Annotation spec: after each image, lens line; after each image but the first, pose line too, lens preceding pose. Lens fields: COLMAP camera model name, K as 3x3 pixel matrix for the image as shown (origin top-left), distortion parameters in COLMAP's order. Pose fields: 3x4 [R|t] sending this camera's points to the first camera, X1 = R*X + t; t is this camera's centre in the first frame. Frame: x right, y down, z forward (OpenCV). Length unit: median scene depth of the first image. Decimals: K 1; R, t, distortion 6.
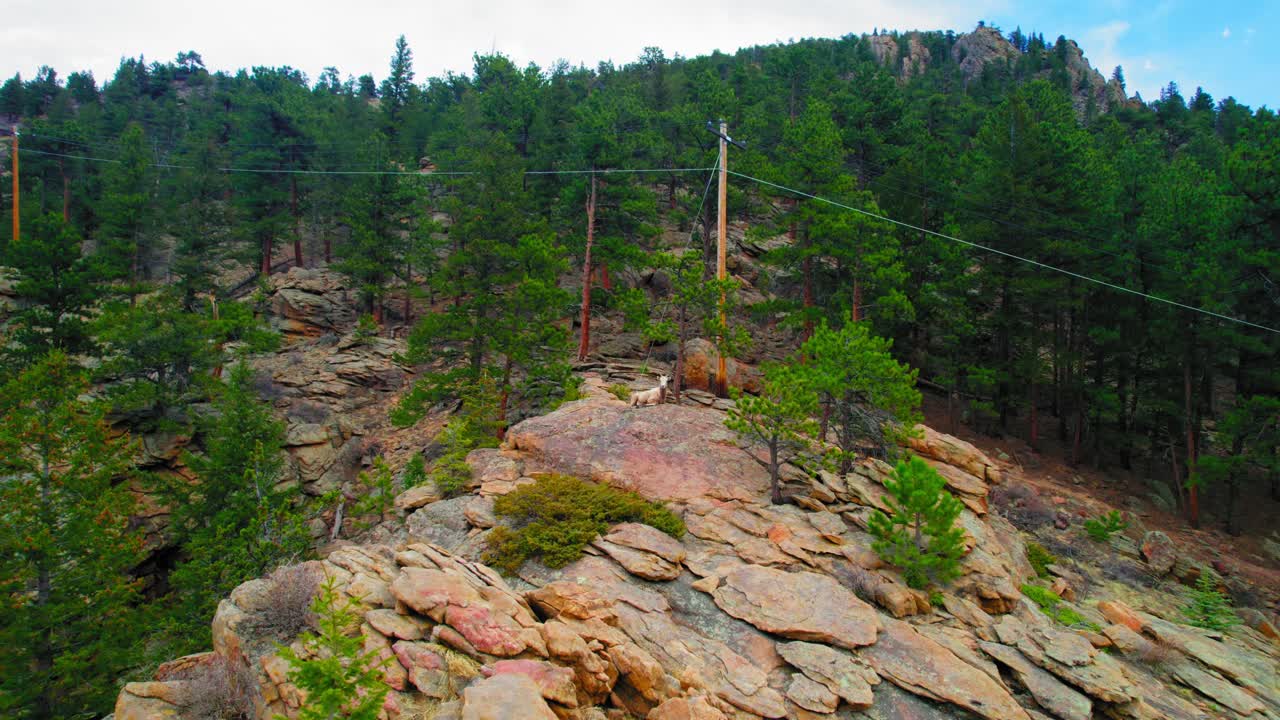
lens RADIAL K [[850.2, 0, 640.0], [0, 850.2, 360.0], [0, 0, 1]] dist [-0.052865, -0.000977]
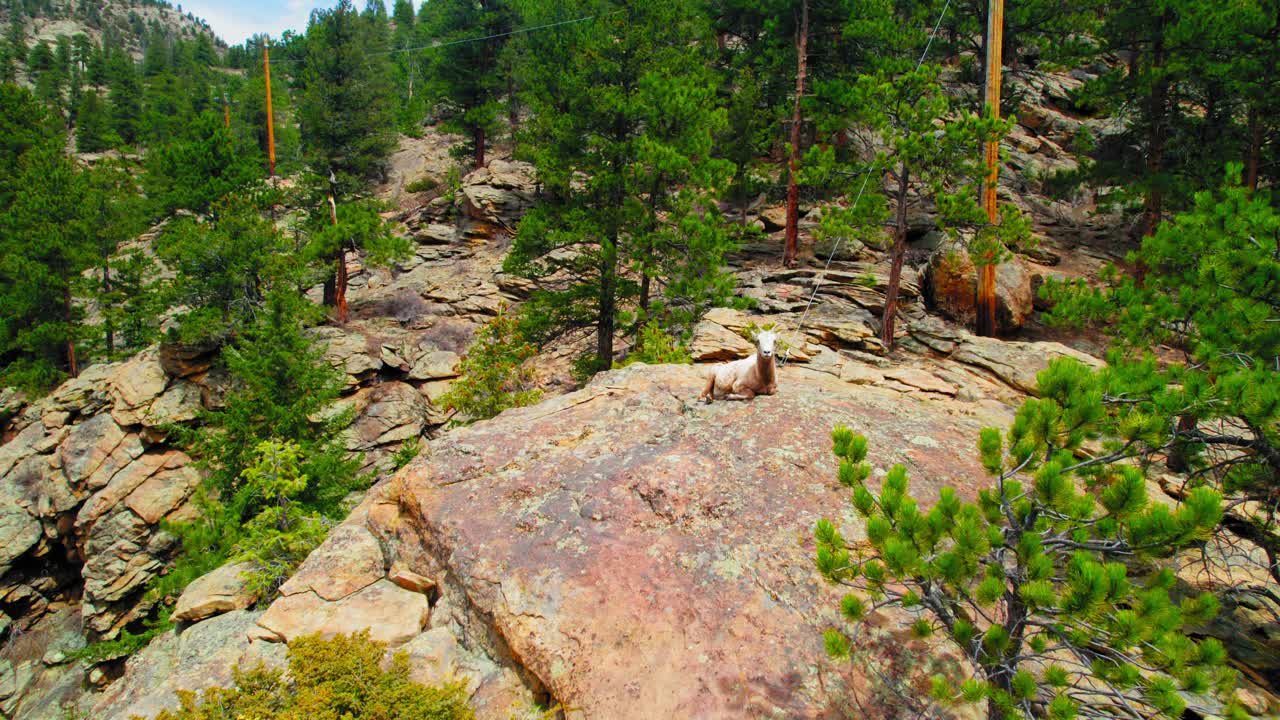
lens RADIAL K [[850.2, 0, 640.0], [0, 850.2, 360.0], [0, 0, 1]] dist [-0.052865, -0.000977]
pose [[0.940688, 0.020248, -0.338668, 0.054656], [0.022057, 0.992456, 0.120604, -0.008954], [0.338555, -0.120921, 0.933145, 0.293210]]
